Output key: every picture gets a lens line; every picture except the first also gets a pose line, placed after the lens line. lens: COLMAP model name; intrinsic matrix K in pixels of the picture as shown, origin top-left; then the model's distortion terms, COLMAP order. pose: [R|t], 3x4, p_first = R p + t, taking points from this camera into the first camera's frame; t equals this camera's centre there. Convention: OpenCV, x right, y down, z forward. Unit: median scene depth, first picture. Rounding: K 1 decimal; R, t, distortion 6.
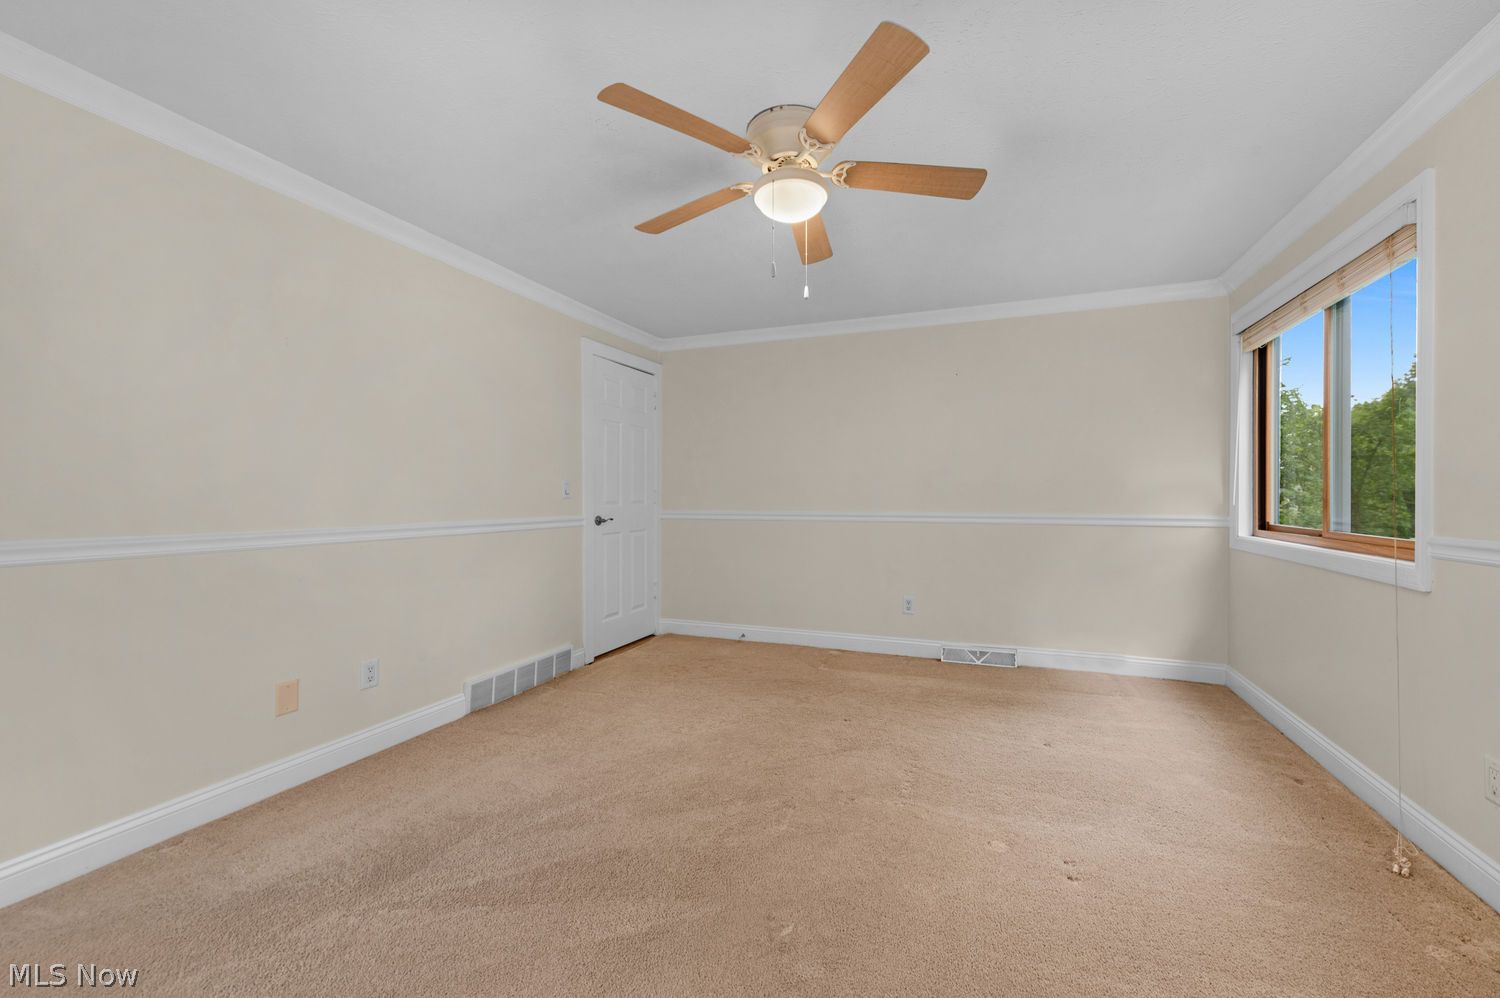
lens RADIAL K [[592.6, 0, 773.9], [0, 592.6, 500.5], [0, 0, 1]] dist [0.019613, -0.005974]
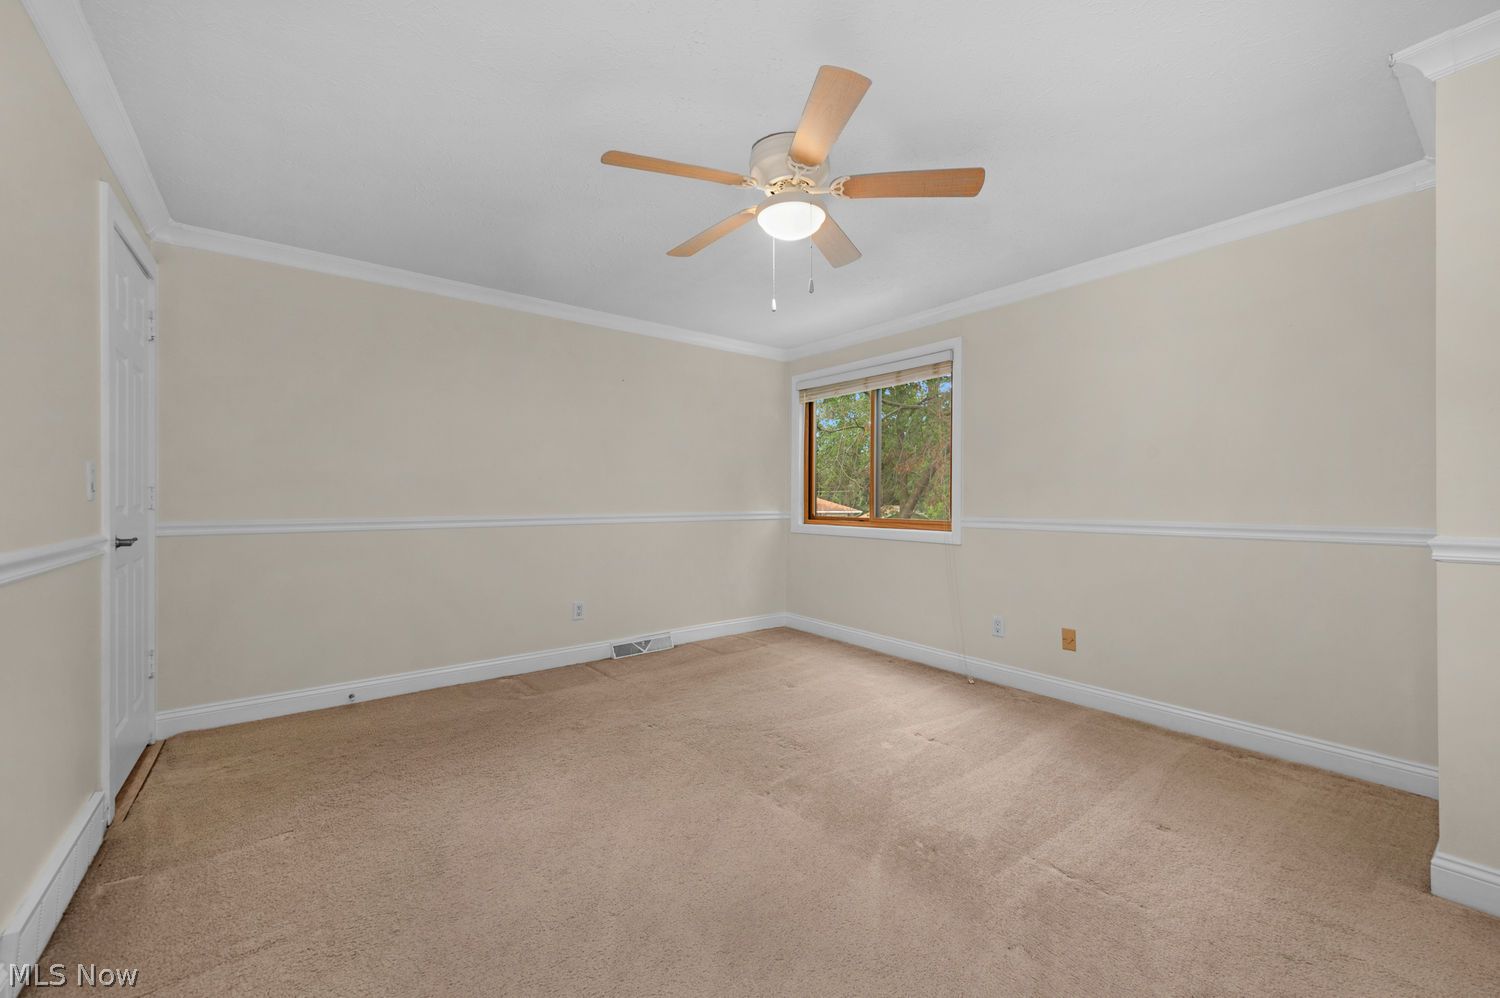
lens RADIAL K [[592.6, 0, 773.9], [0, 592.6, 500.5], [0, 0, 1]] dist [0.019613, -0.005974]
pose [[0.511727, 0.000143, 0.859148, -0.509113], [0.005747, 0.999977, -0.003590, 0.003336], [-0.859129, 0.006775, 0.511715, 0.268269]]
